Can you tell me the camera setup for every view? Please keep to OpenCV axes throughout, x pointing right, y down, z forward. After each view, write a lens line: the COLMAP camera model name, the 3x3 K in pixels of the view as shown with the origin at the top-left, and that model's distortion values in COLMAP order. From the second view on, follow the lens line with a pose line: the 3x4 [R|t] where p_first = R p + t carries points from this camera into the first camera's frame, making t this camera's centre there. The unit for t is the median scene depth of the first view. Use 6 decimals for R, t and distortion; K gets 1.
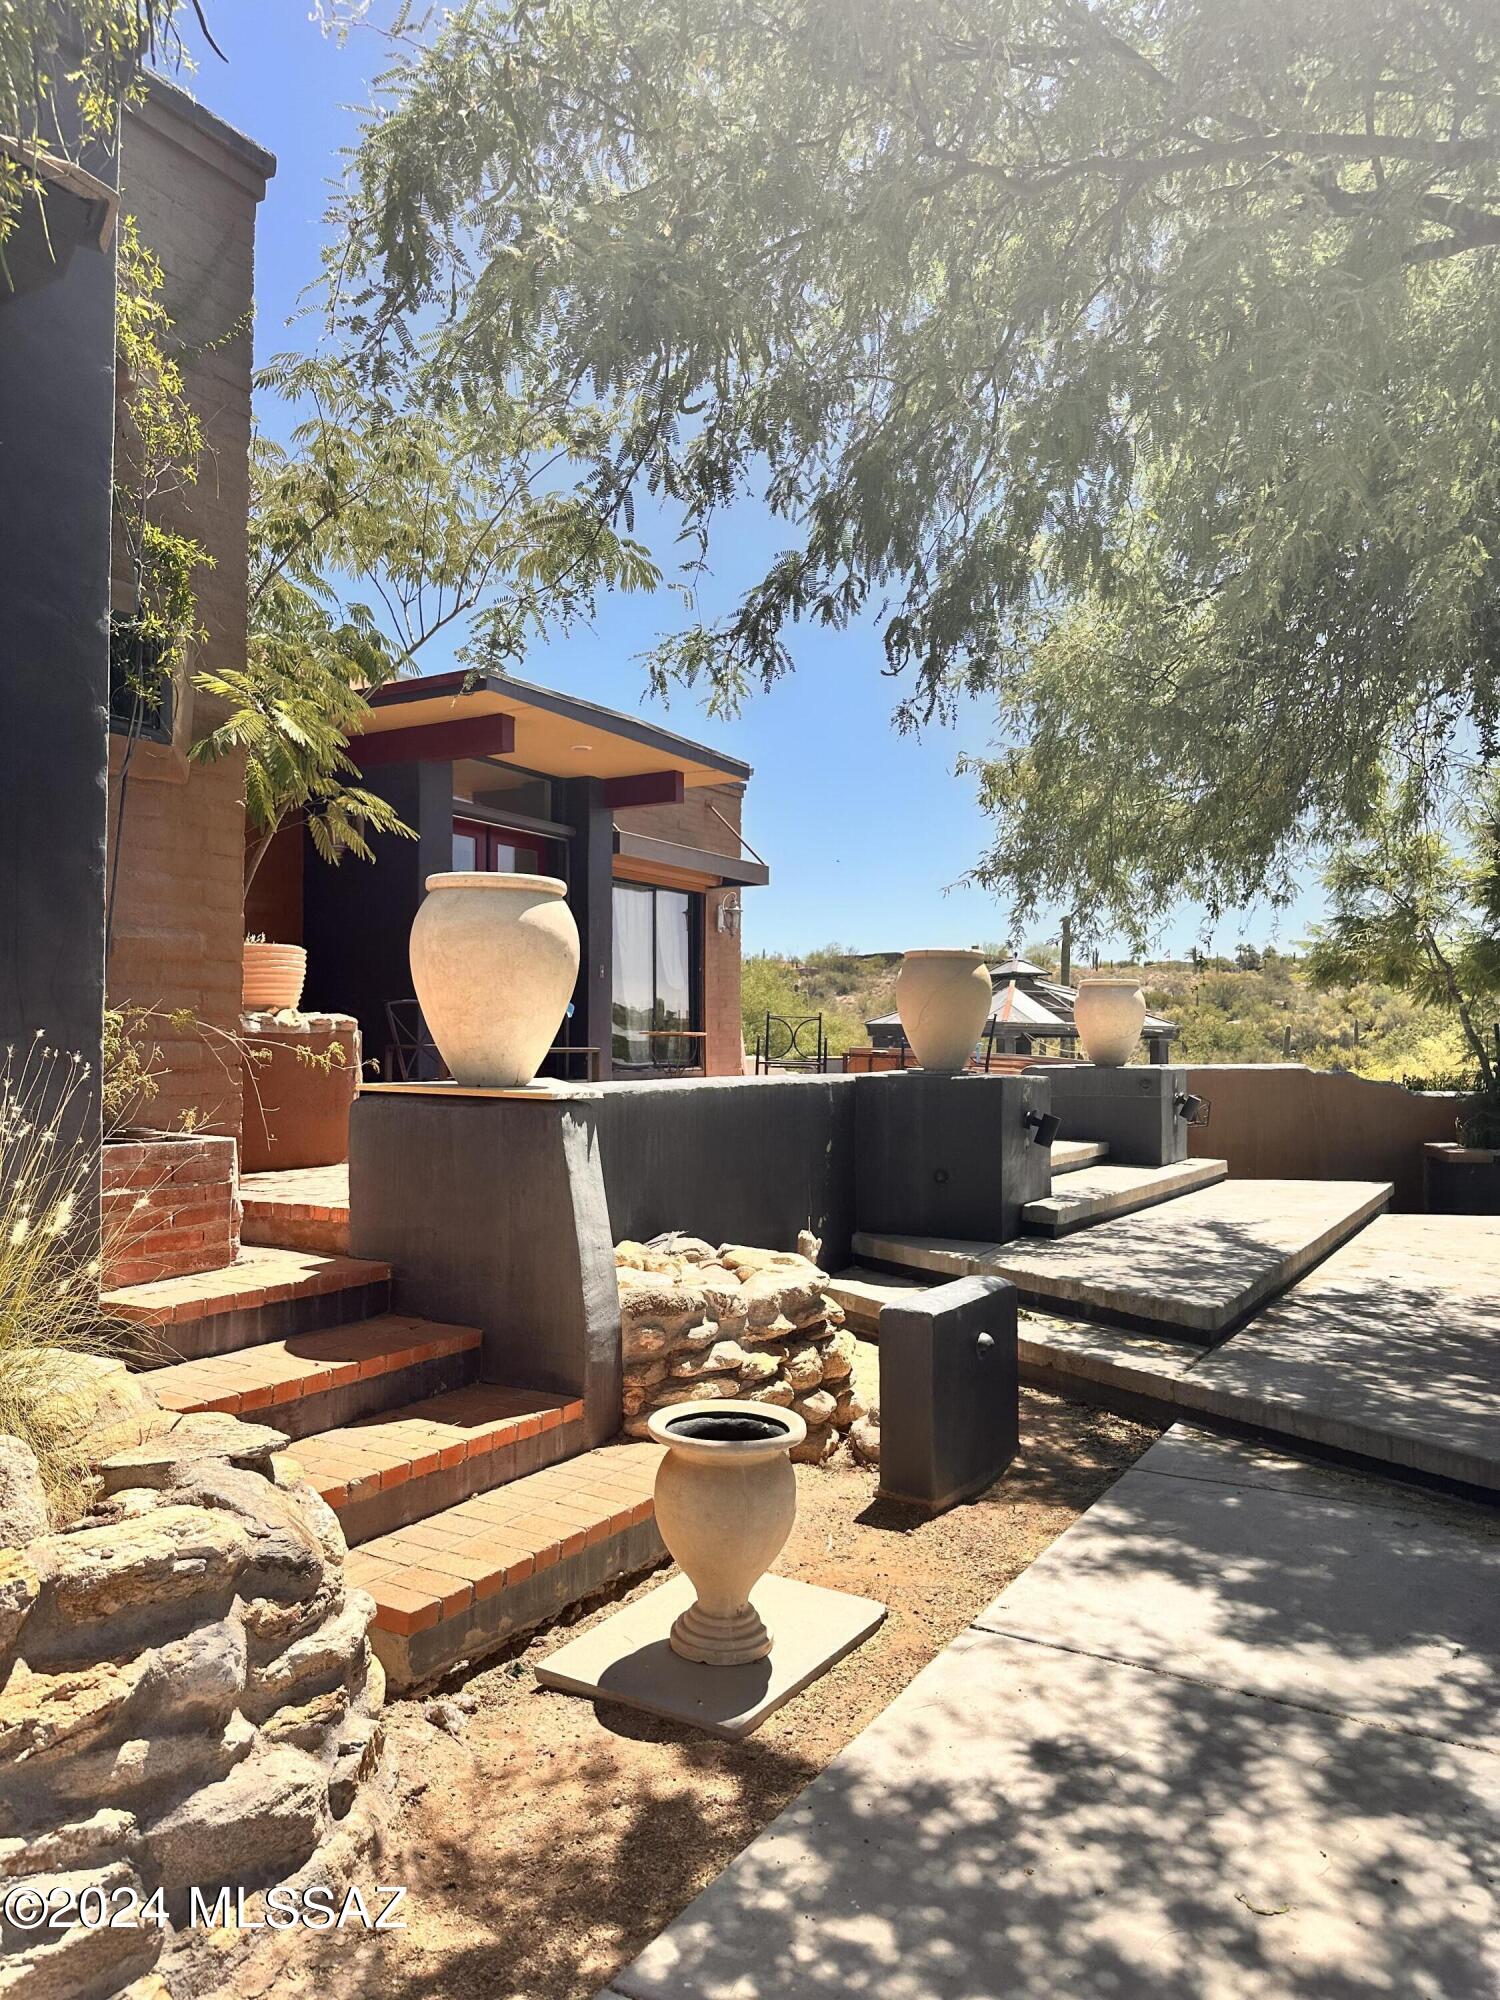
lens RADIAL K [[1420.8, 0, 741.2], [0, 1420.8, 992.8], [0, 0, 1]] dist [0.050628, -0.043096]
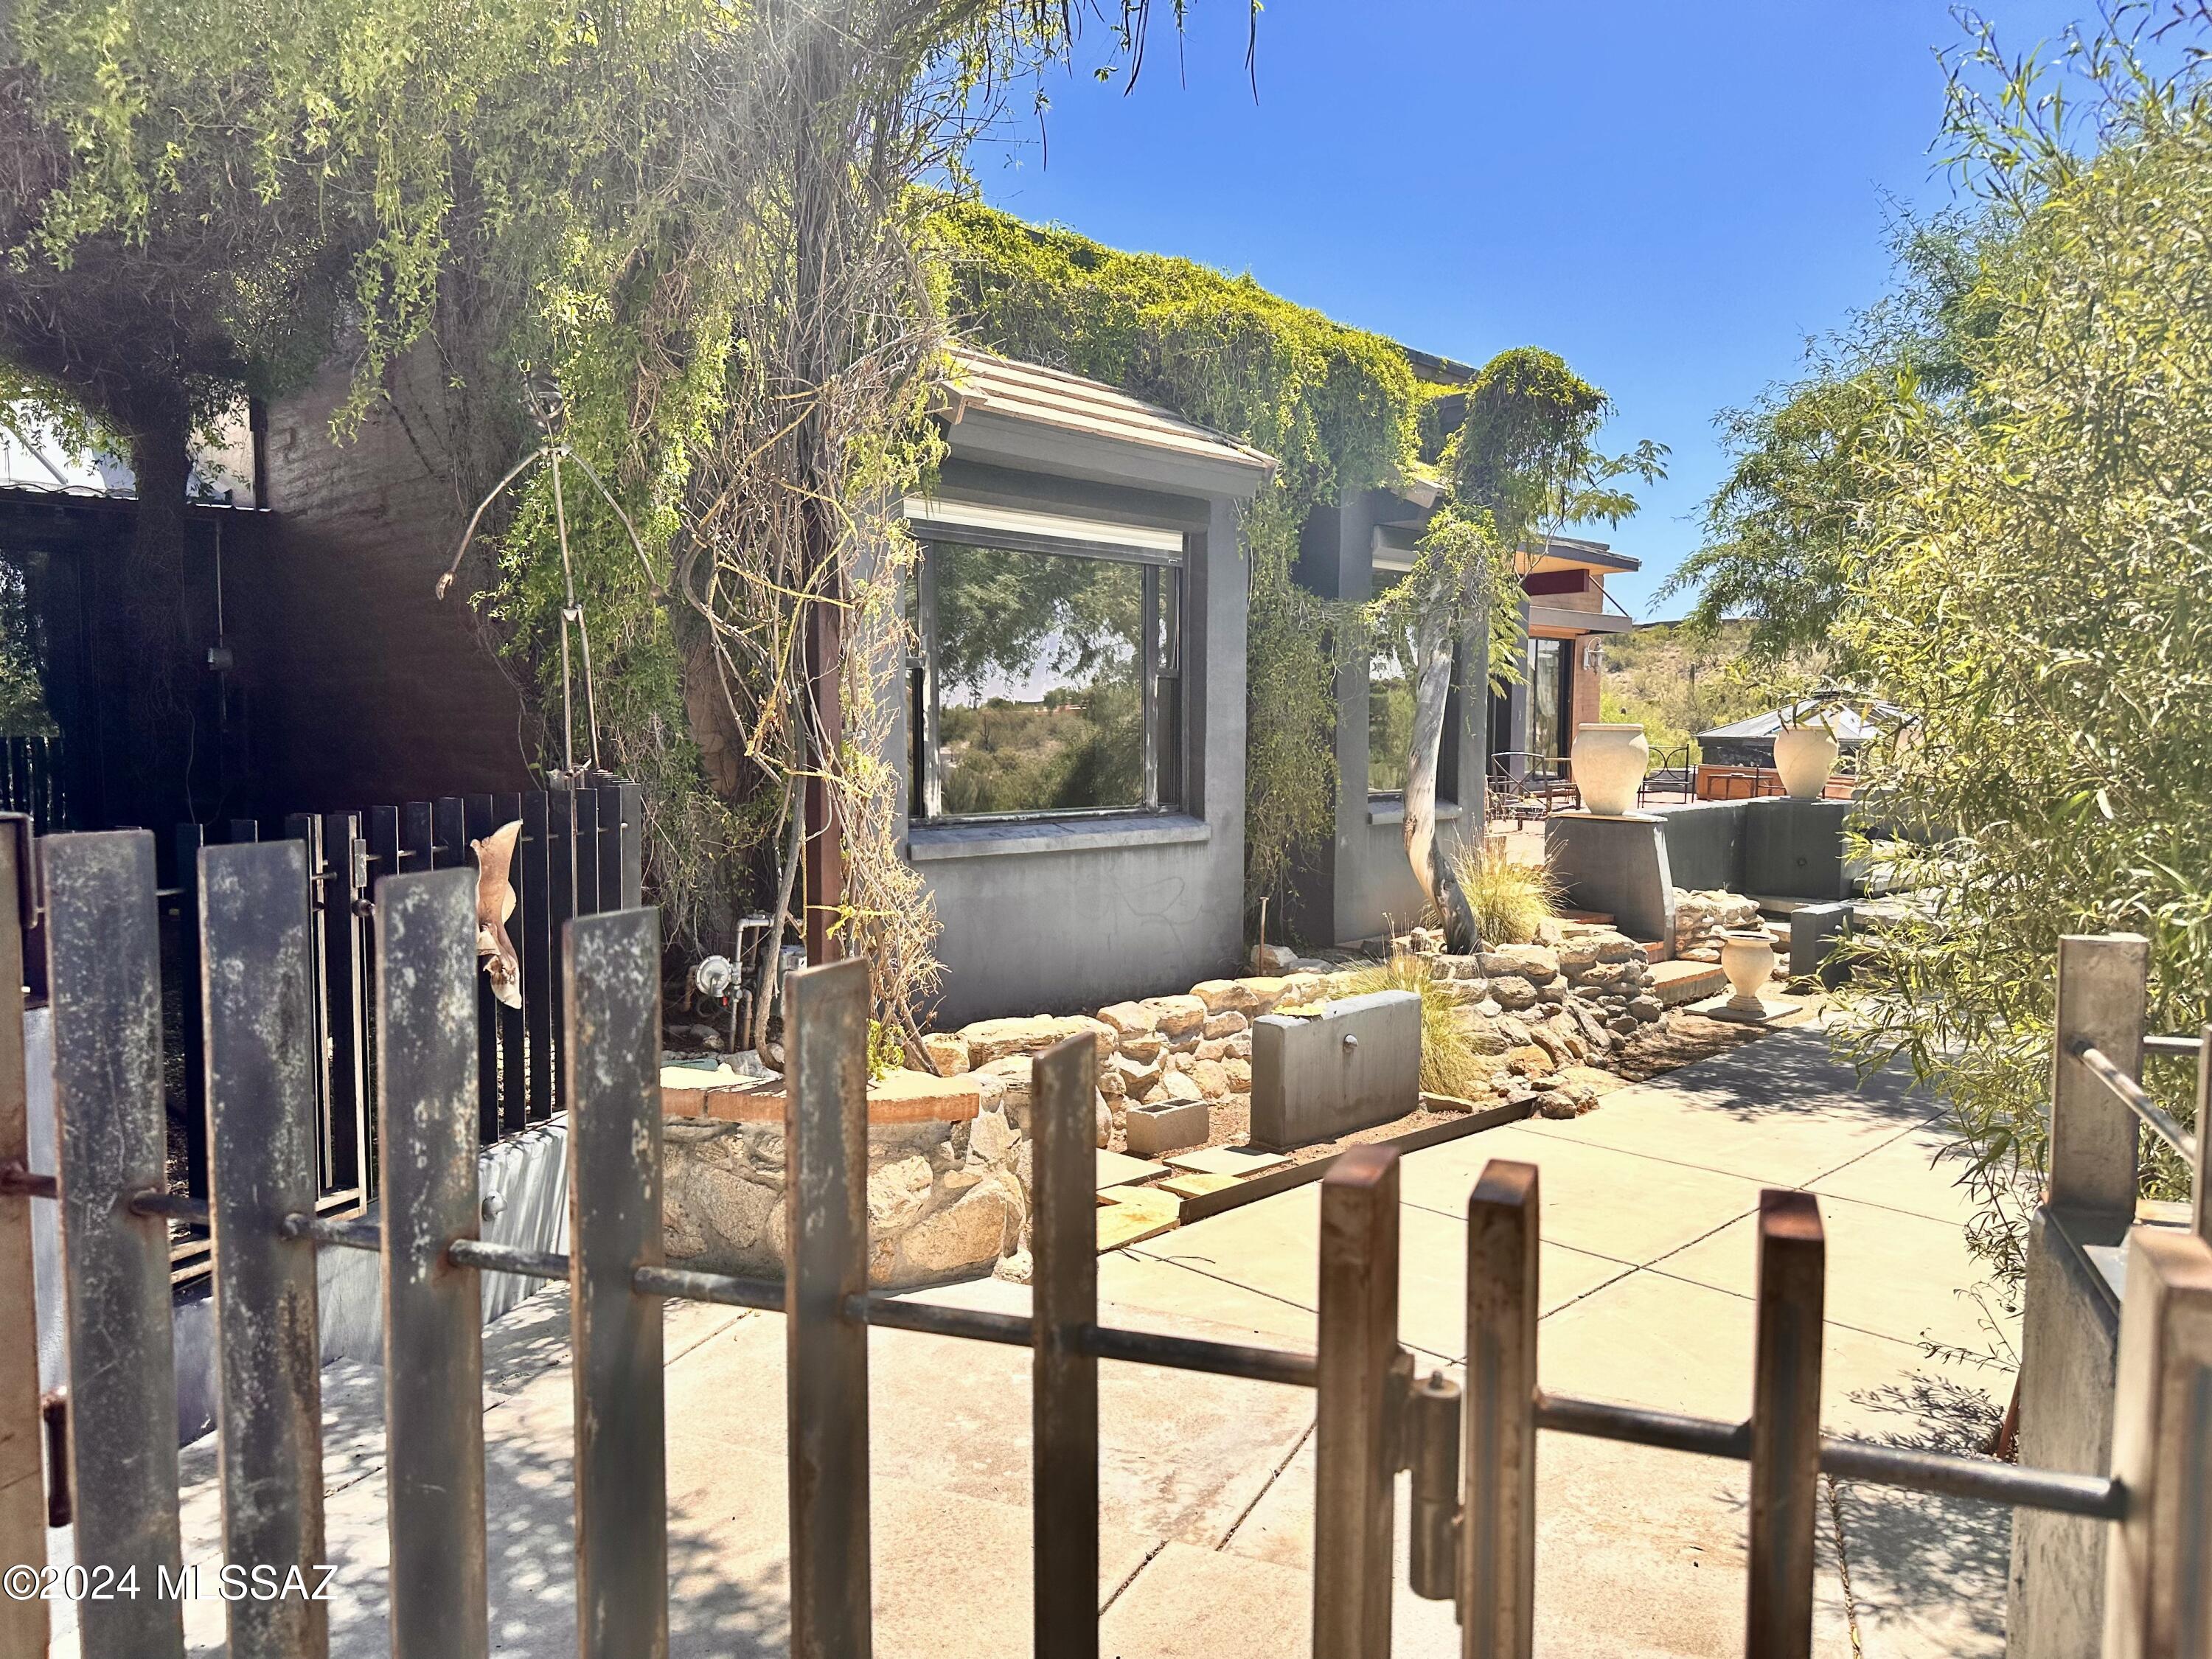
lens RADIAL K [[1571.4, 0, 1104.0], [0, 1571.4, 834.7], [0, 0, 1]] dist [0.050628, -0.043096]
pose [[0.971934, 0.021426, -0.234278, -0.305166], [0.003488, 0.994422, 0.105415, -0.142751], [0.235230, -0.103274, 0.966437, -1.372514]]
